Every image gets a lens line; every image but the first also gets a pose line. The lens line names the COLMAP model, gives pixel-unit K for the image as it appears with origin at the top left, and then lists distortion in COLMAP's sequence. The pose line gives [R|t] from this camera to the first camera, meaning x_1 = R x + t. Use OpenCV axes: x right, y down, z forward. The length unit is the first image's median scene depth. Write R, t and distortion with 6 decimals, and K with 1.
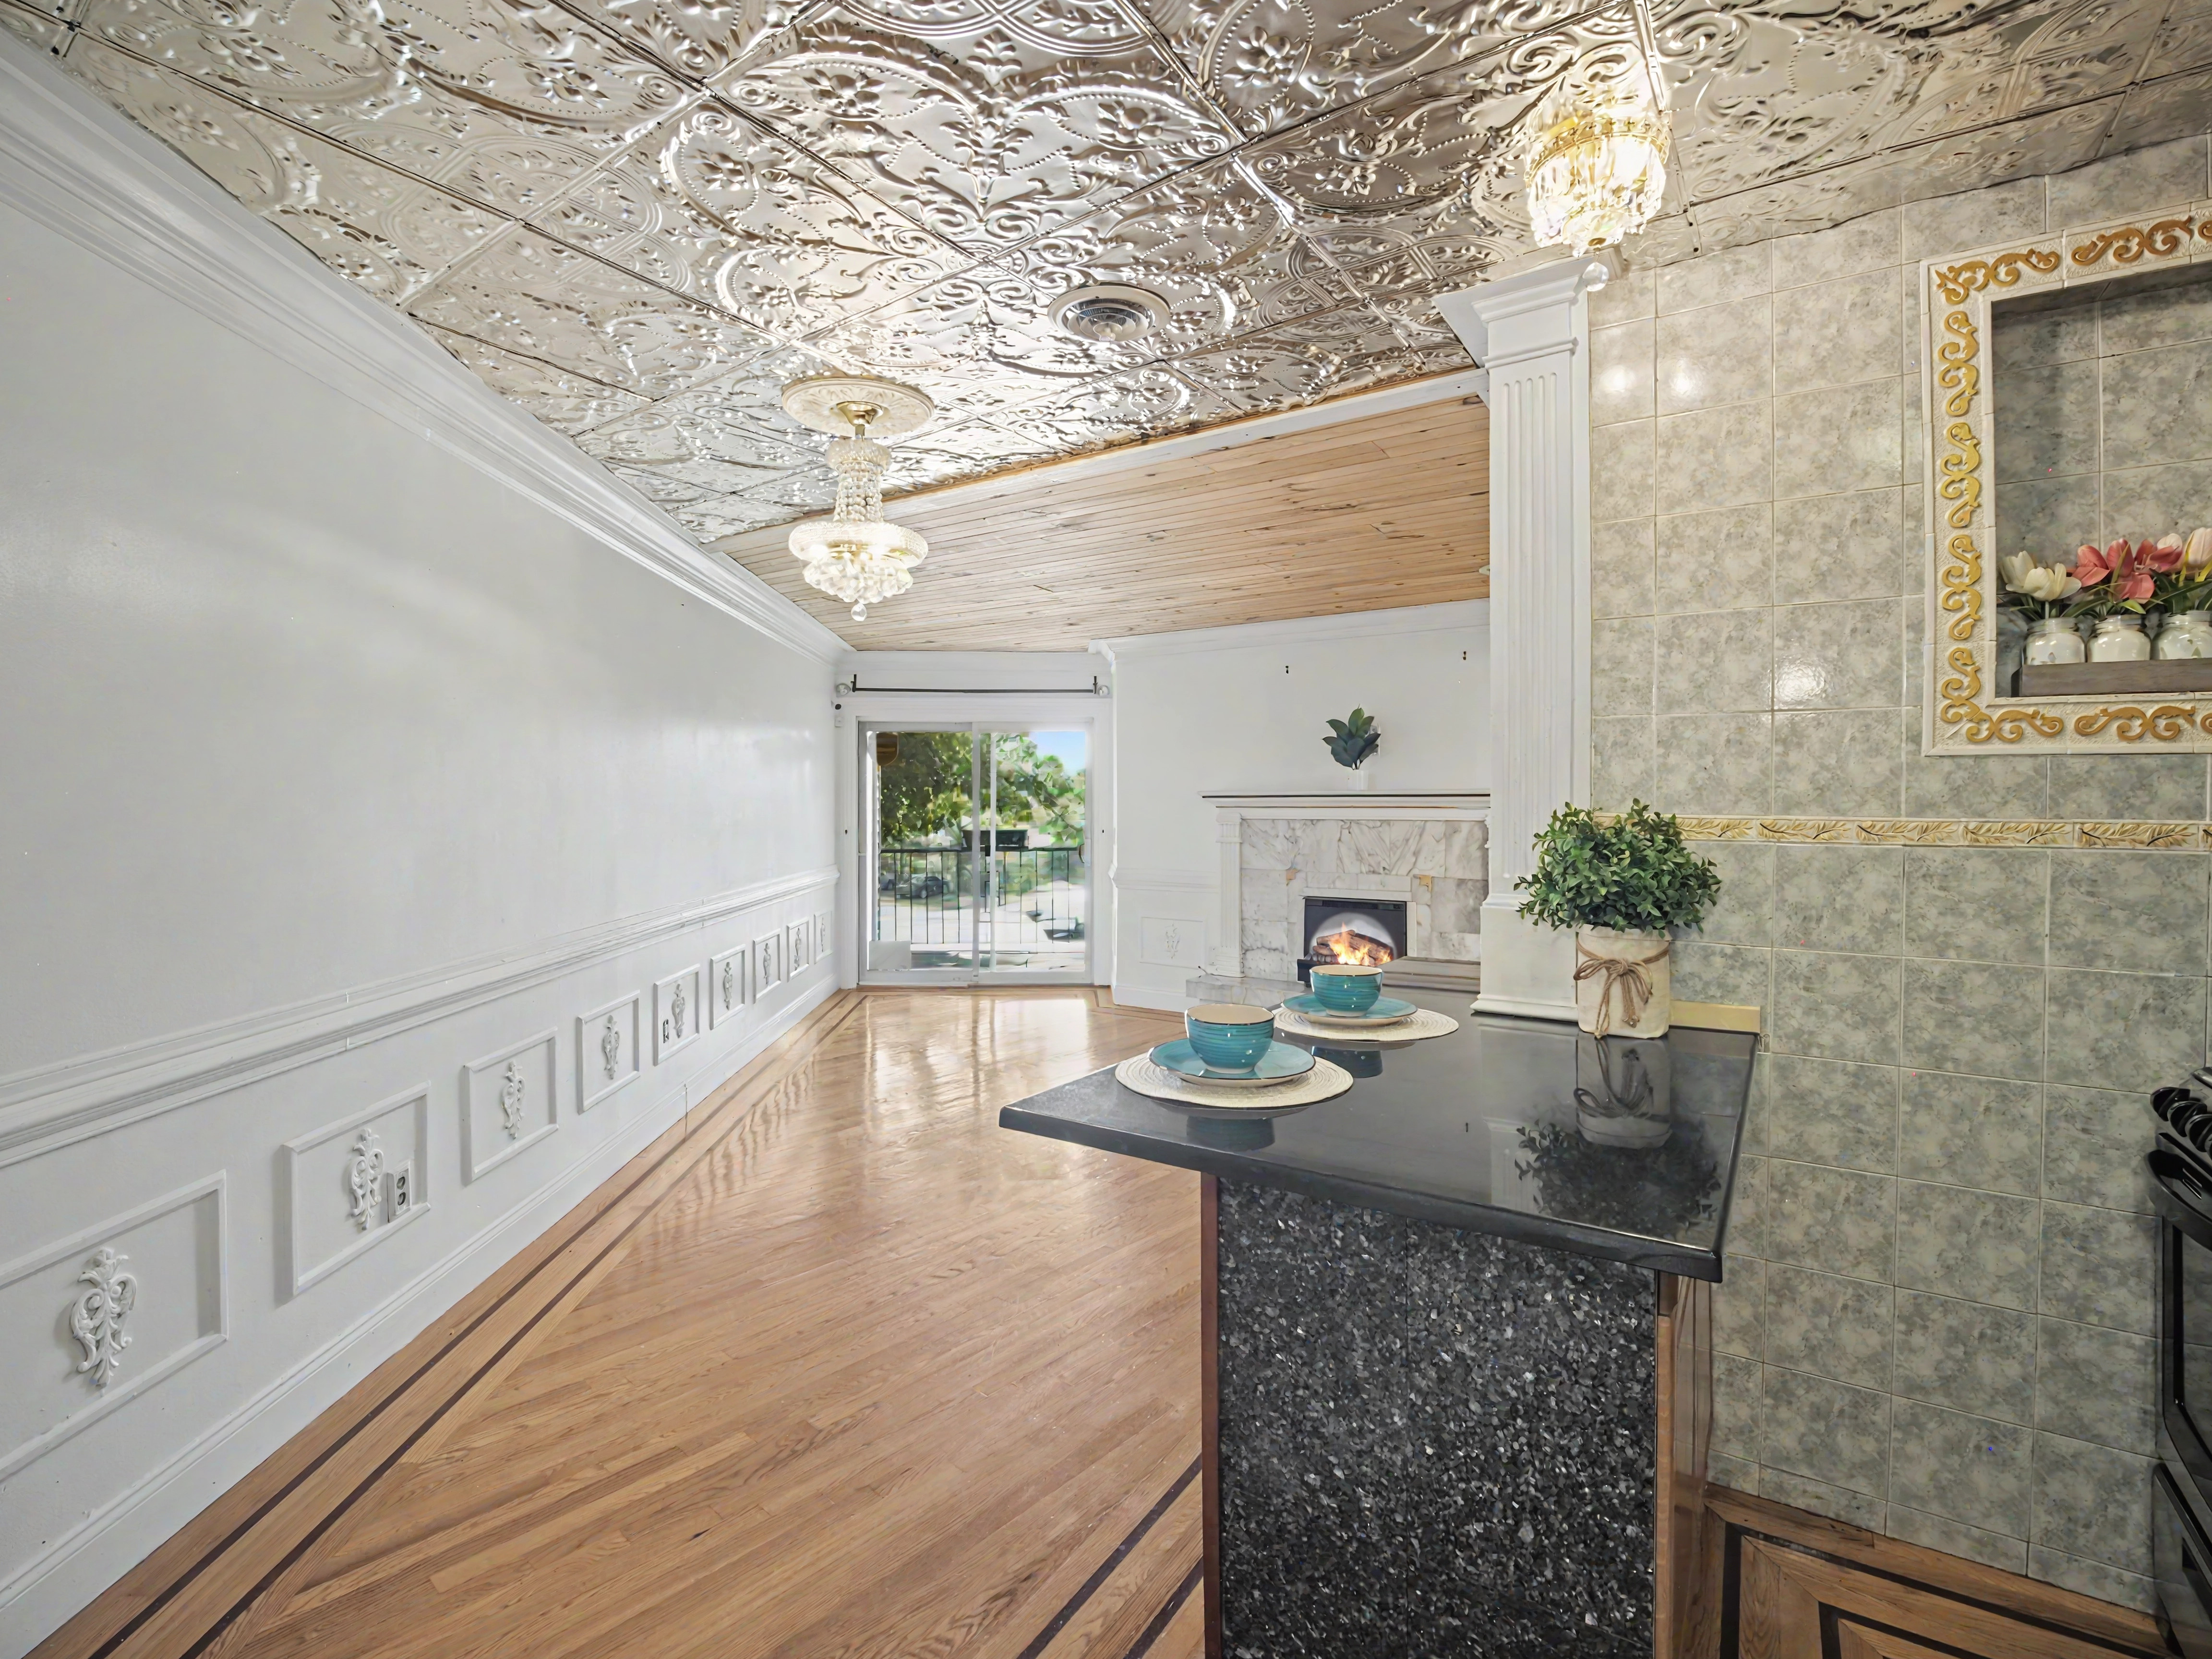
lens RADIAL K [[1156.3, 0, 1094.2], [0, 1156.3, 819.8], [0, 0, 1]] dist [-0.001628, -0.000331]
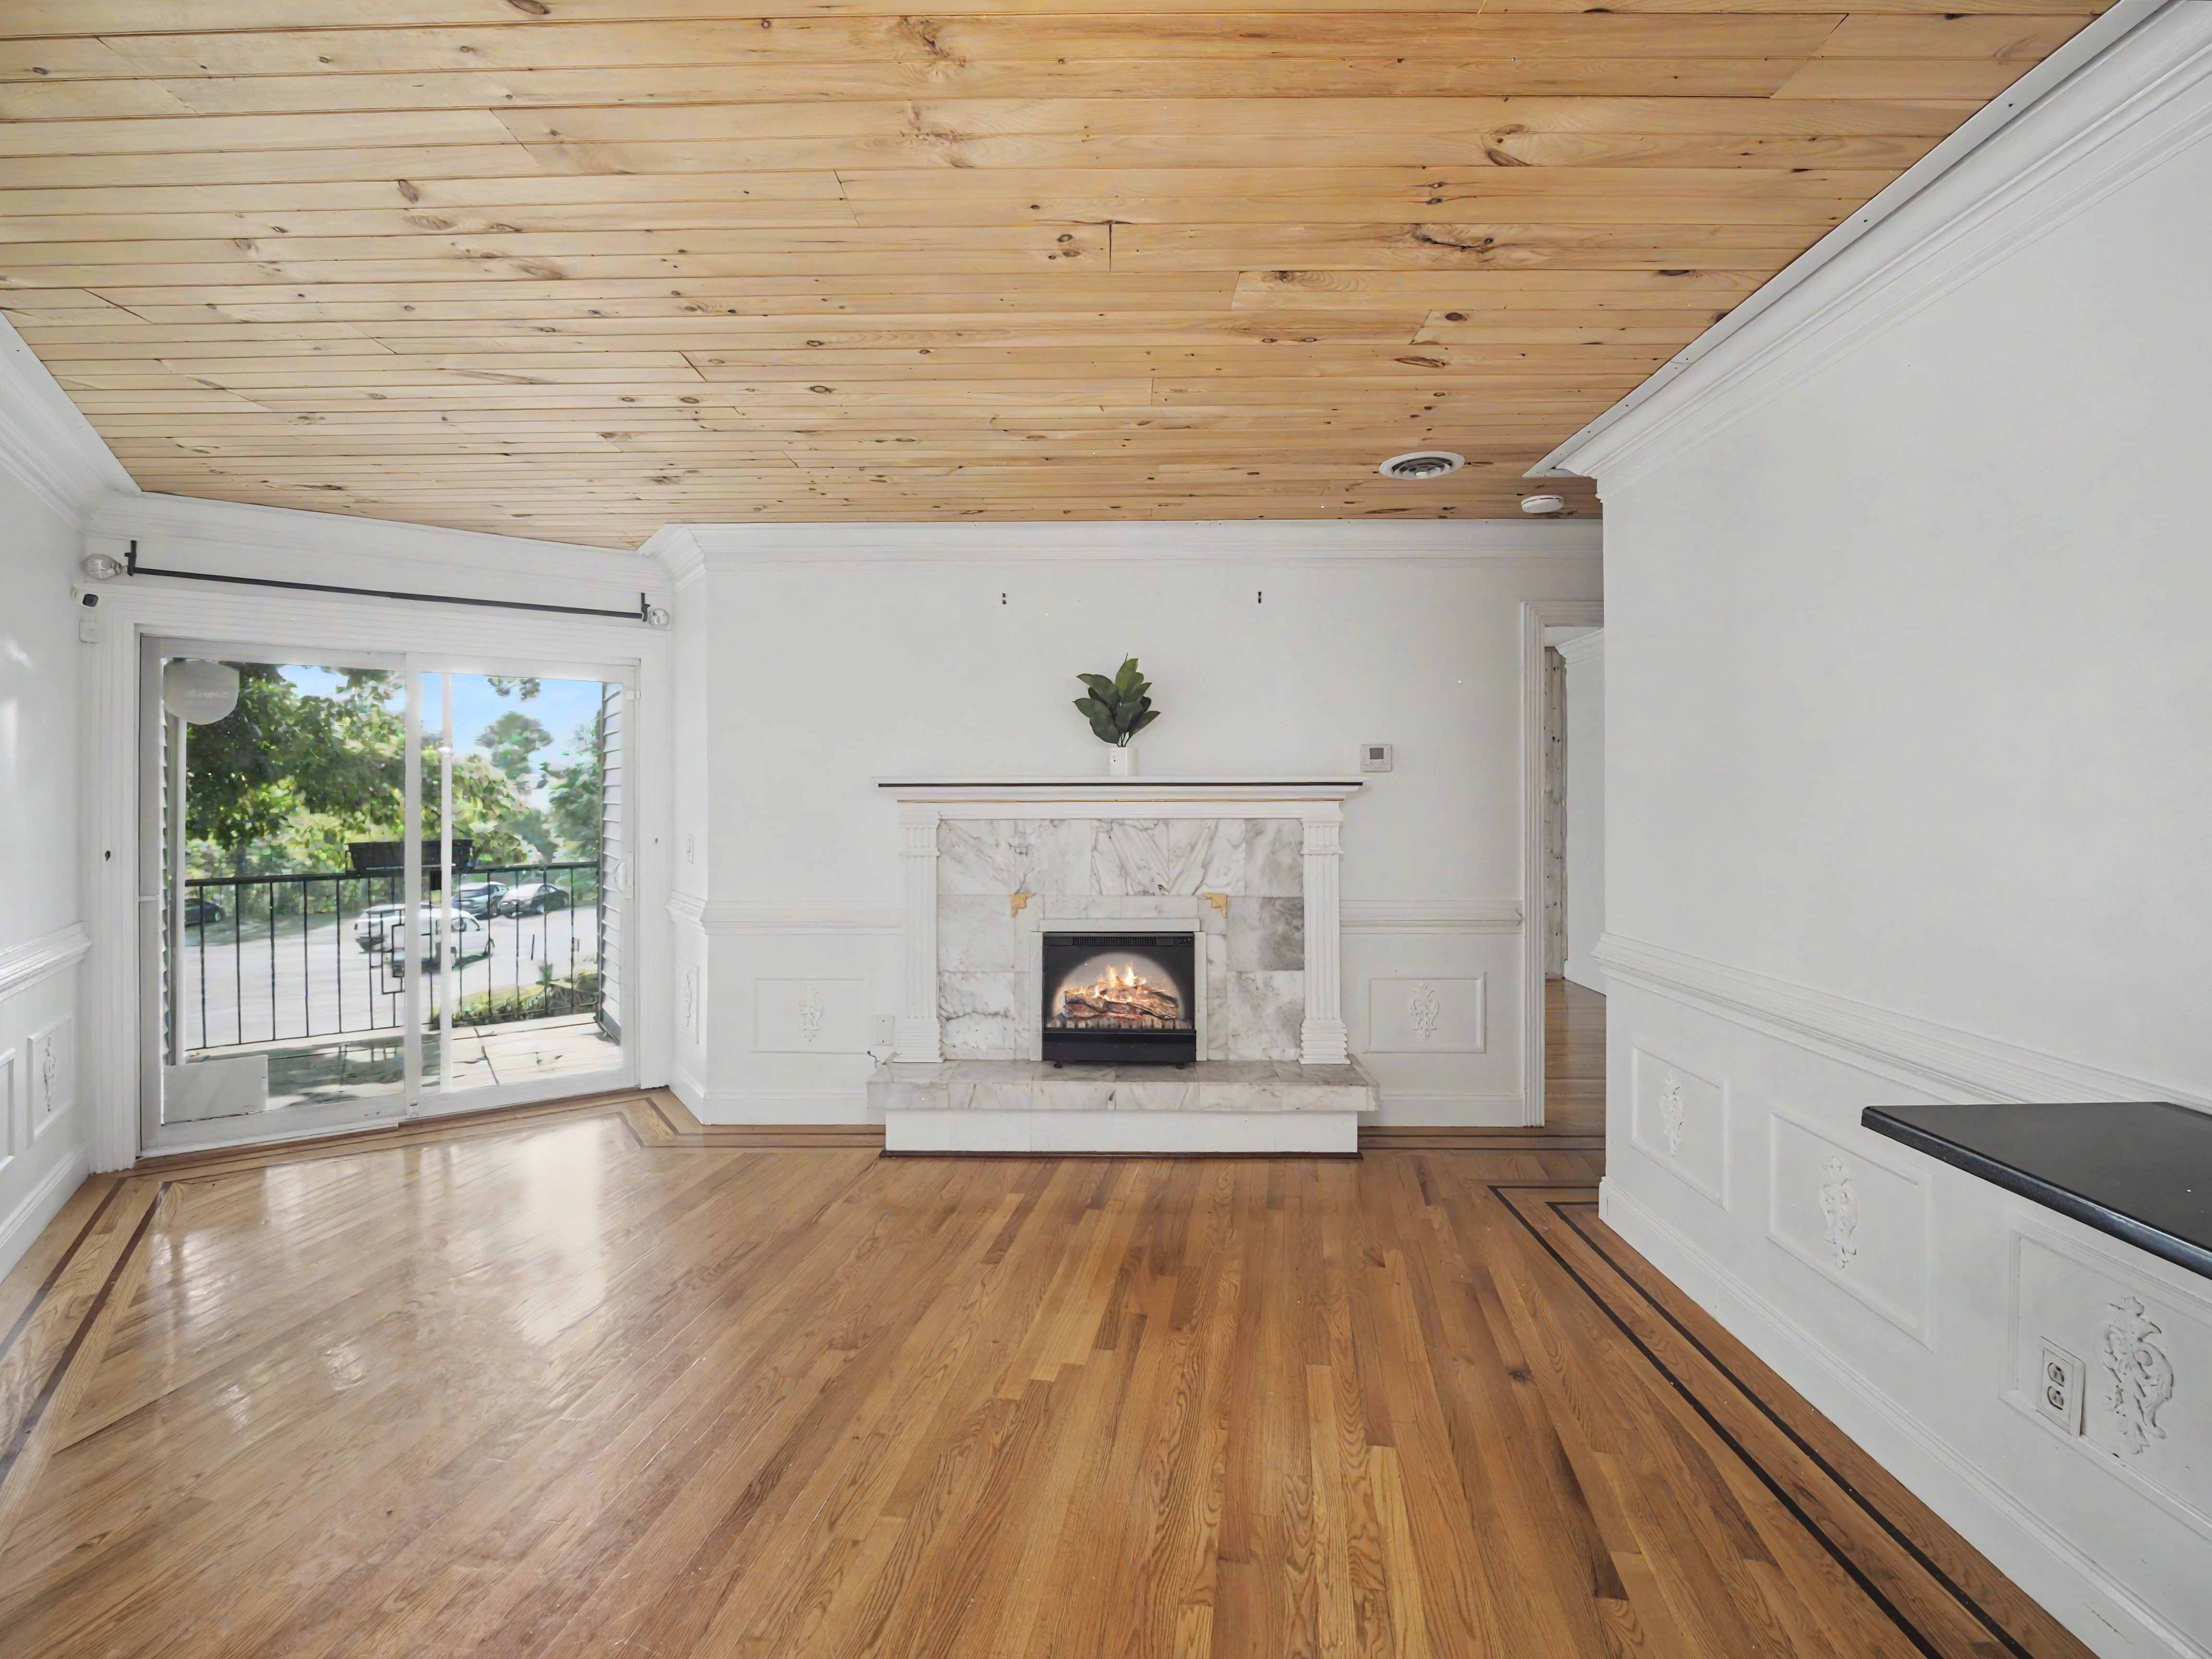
lens RADIAL K [[1062.6, 0, 1098.8], [0, 1062.6, 793.0], [0, 0, 1]] dist [-0.000507, -0.000139]
pose [[0.830784, -0.001378, 0.556593, -0.137363], [0.010993, 0.999842, -0.013933, -0.006543], [-0.556486, 0.017694, 0.830668, 0.461650]]
